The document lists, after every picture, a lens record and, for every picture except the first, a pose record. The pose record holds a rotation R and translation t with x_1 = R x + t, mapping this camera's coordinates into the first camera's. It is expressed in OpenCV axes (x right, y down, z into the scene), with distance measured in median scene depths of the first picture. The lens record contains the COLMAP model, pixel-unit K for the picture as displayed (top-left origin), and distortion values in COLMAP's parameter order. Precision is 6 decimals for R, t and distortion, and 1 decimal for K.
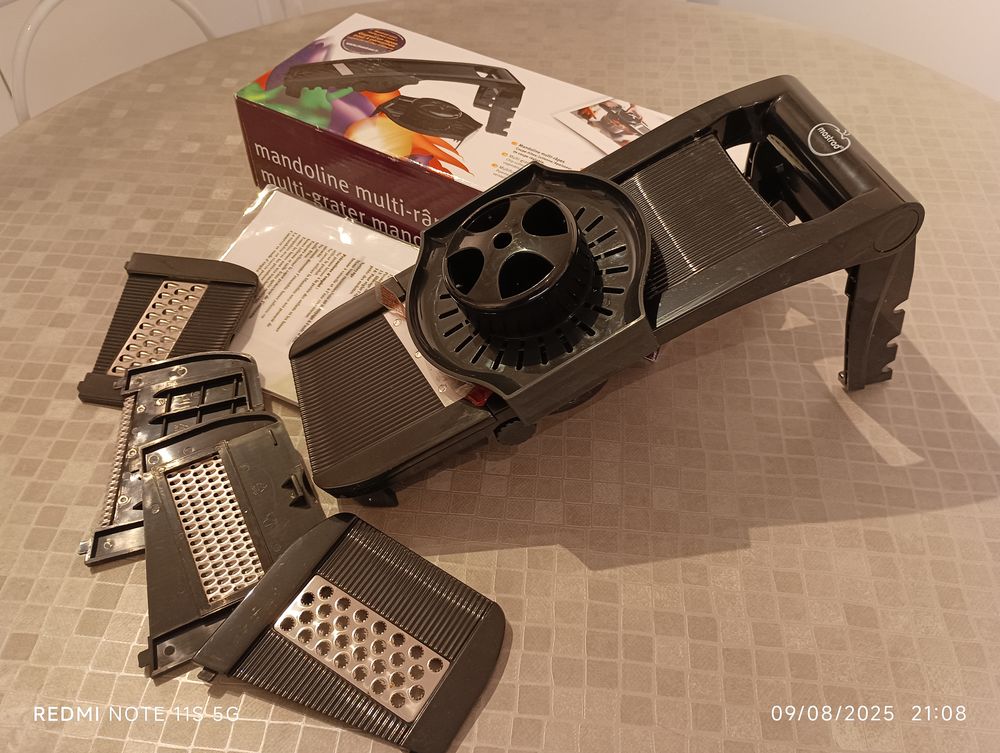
lens RADIAL K [[849.4, 0, 484.3], [0, 849.4, 365.4], [0, 0, 1]] dist [0.058366, -0.105824]
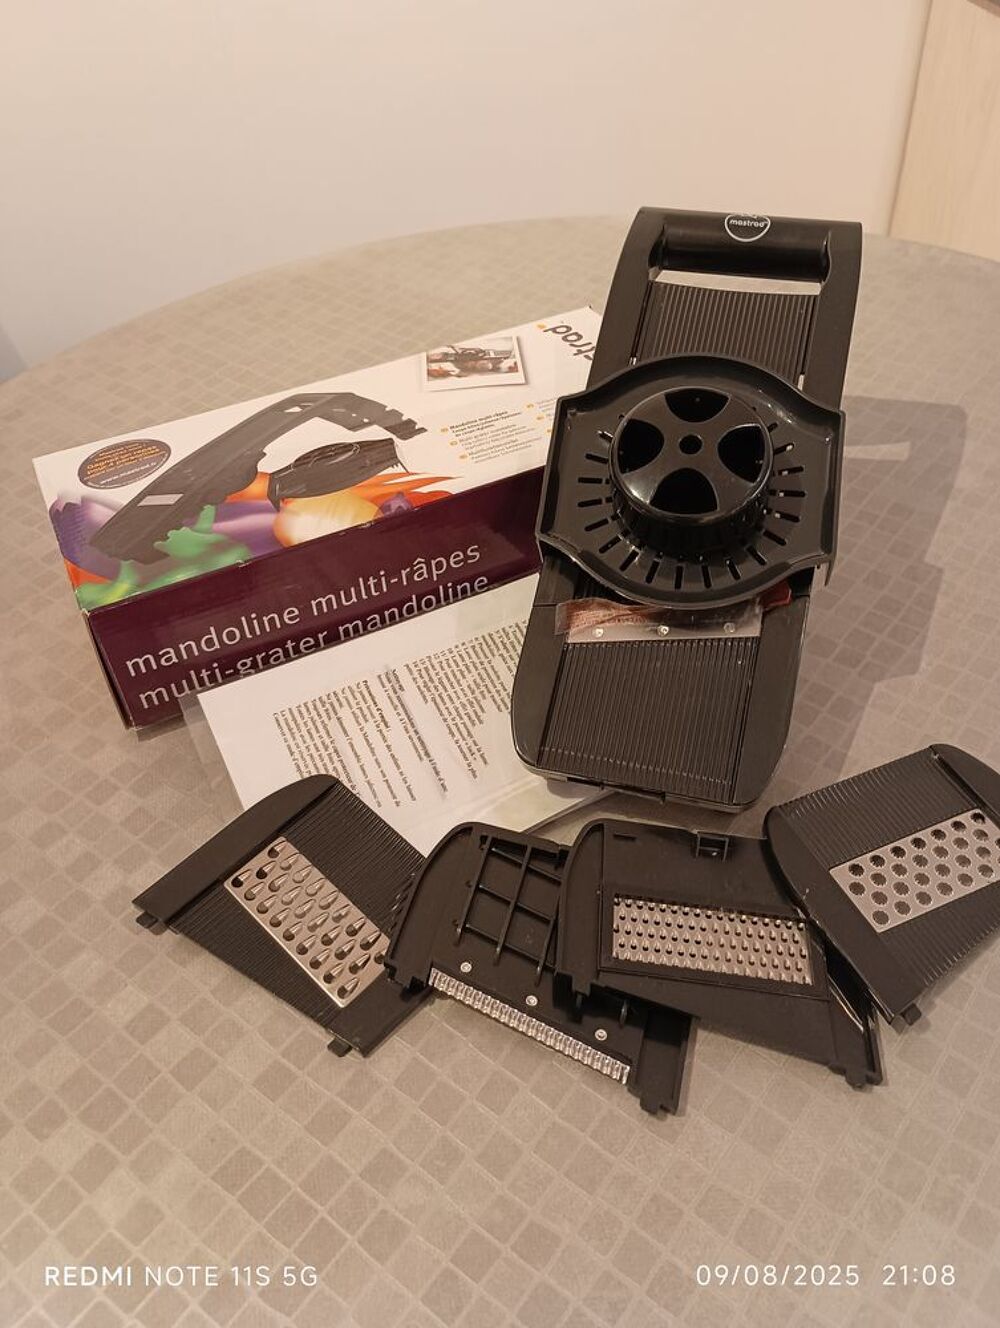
lens RADIAL K [[1128.1, 0, 500.0], [0, 1128.1, 664.0], [0, 0, 1]] dist [0.058366, -0.105824]
pose [[0.534923, -0.609824, 0.584783, -0.675683], [0.666500, 0.729943, 0.151527, -0.215119], [-0.519263, 0.308703, 0.796912, 0.167755]]
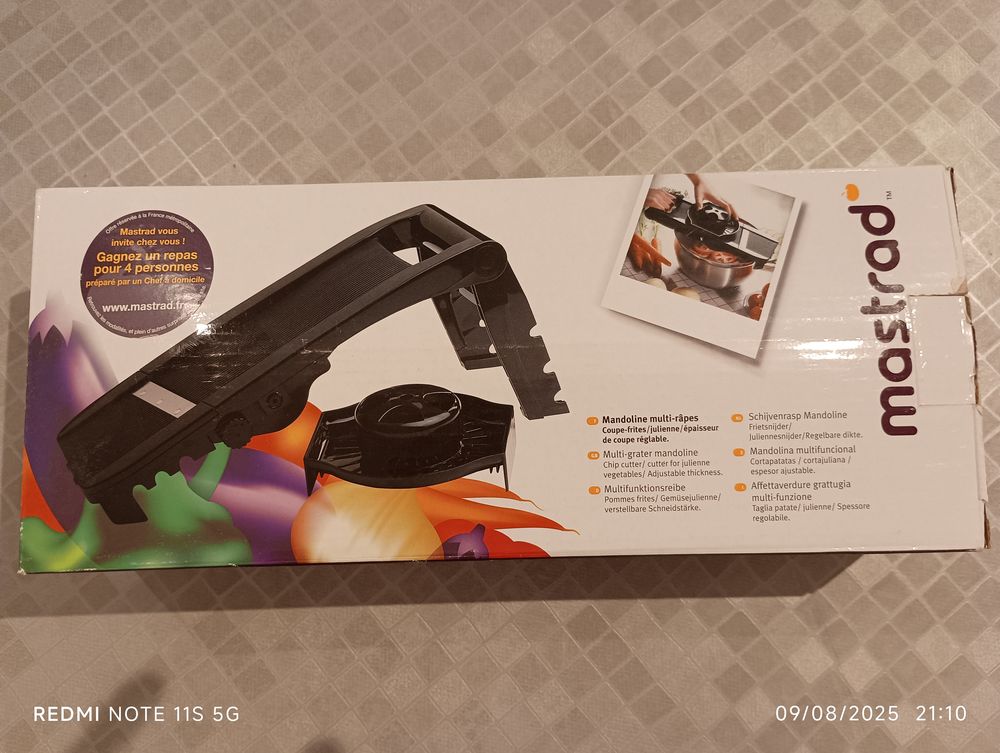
lens RADIAL K [[849.4, 0, 484.3], [0, 849.4, 365.4], [0, 0, 1]] dist [0.058366, -0.105824]
pose [[0.832013, -0.550424, 0.069188, -0.037930], [0.421655, 0.708500, 0.565893, -0.591271], [-0.360501, -0.441657, 0.821571, 0.569315]]
